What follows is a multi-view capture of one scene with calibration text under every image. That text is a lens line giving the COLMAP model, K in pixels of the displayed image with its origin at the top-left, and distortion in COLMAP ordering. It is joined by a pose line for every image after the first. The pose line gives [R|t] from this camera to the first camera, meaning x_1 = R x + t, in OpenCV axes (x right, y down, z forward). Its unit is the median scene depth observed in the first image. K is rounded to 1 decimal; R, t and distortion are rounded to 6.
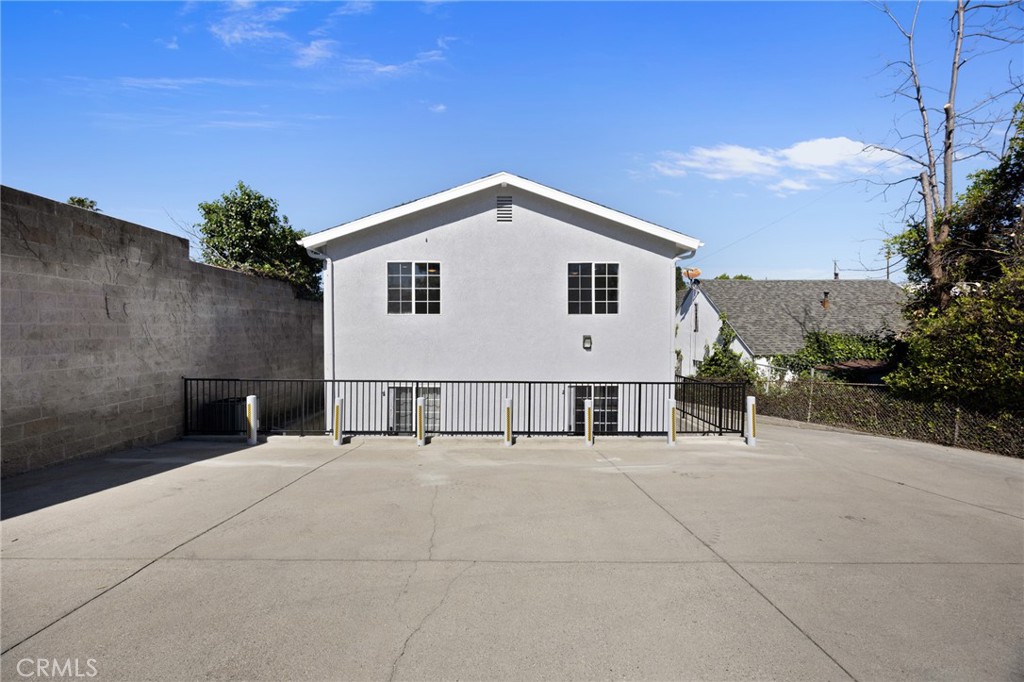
lens RADIAL K [[423.2, 0, 554.8], [0, 423.2, 329.4], [0, 0, 1]] dist [-0.000316, -0.000014]
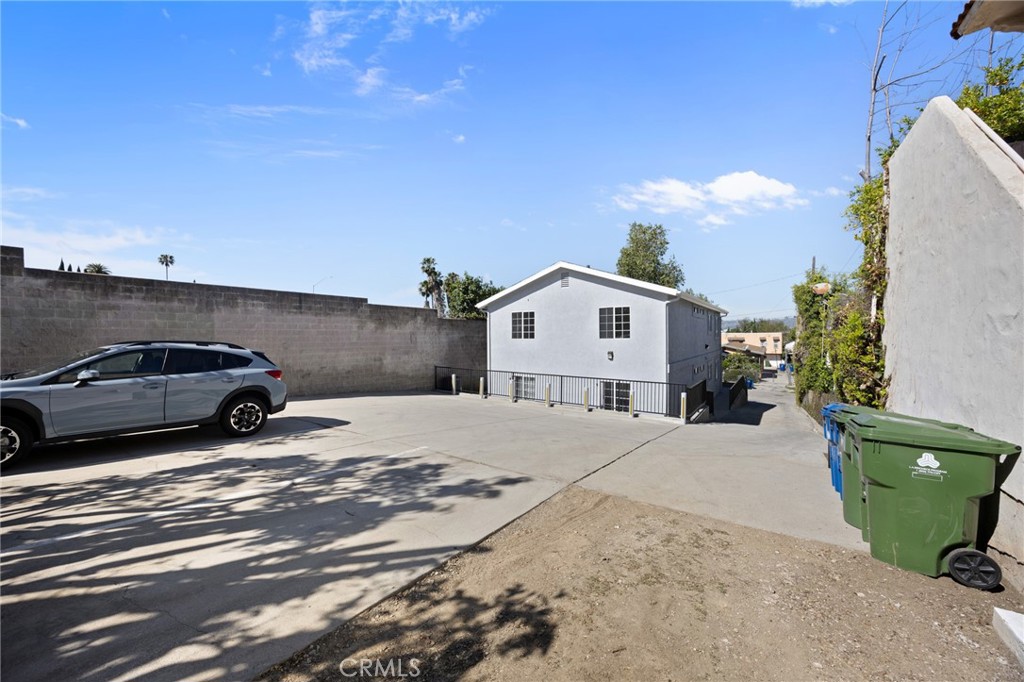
lens RADIAL K [[398.5, 0, 512.0], [0, 398.5, 341.0], [0, 0, 1]] dist [-0.001505, -0.000151]
pose [[0.801041, 0.002497, -0.598604, 0.695909], [0.001104, 0.999983, 0.005647, -0.035205], [0.598608, -0.005184, 0.801025, -0.473050]]
